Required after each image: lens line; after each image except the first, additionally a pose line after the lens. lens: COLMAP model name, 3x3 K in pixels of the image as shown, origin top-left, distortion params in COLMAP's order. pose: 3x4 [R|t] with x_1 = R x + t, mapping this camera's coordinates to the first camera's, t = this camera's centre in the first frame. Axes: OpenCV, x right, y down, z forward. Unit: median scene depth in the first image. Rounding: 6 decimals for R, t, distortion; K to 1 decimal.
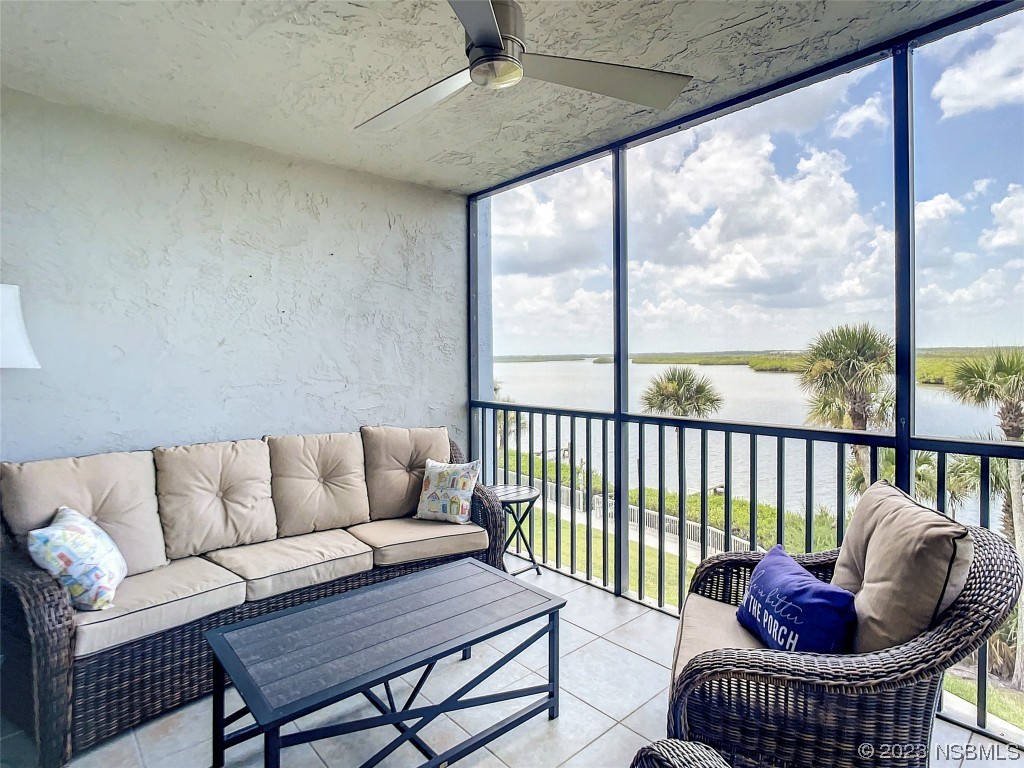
lens RADIAL K [[544.4, 0, 507.2], [0, 544.4, 365.8], [0, 0, 1]] dist [-0.009861, 0.000586]
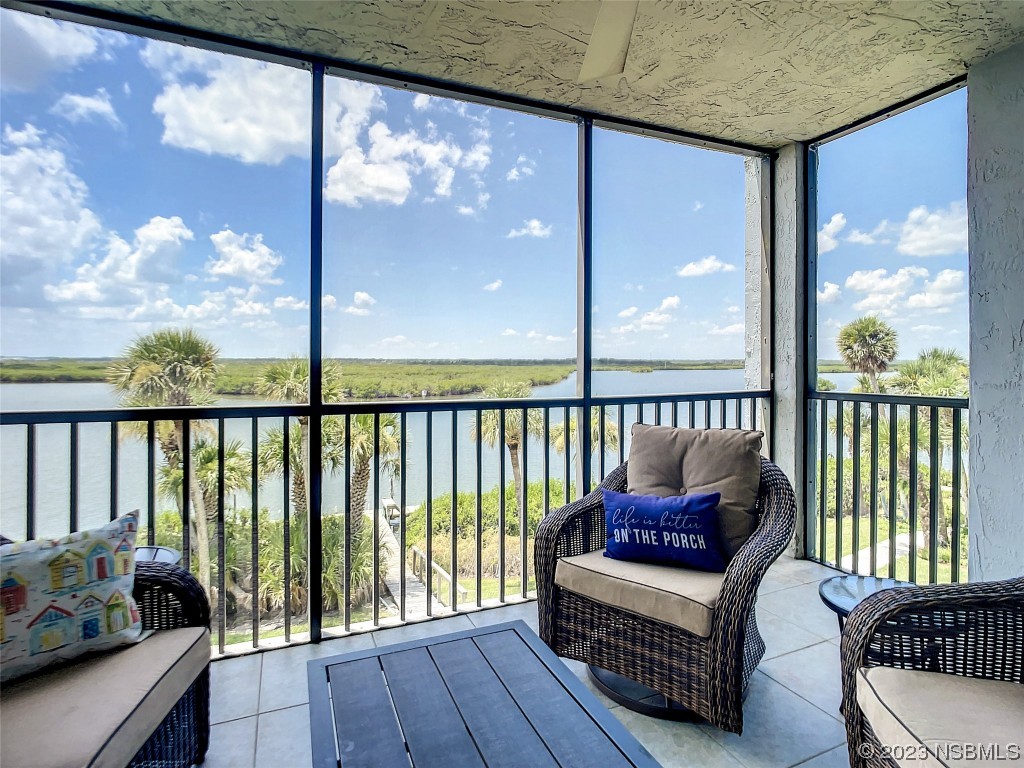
lens RADIAL K [[544.4, 0, 507.2], [0, 544.4, 365.8], [0, 0, 1]] dist [-0.009861, 0.000586]
pose [[0.308665, 0.012036, 0.951095, -0.430072], [0.006586, 0.999869, -0.014790, 0.043735], [-0.951148, 0.010829, 0.308545, 0.492212]]
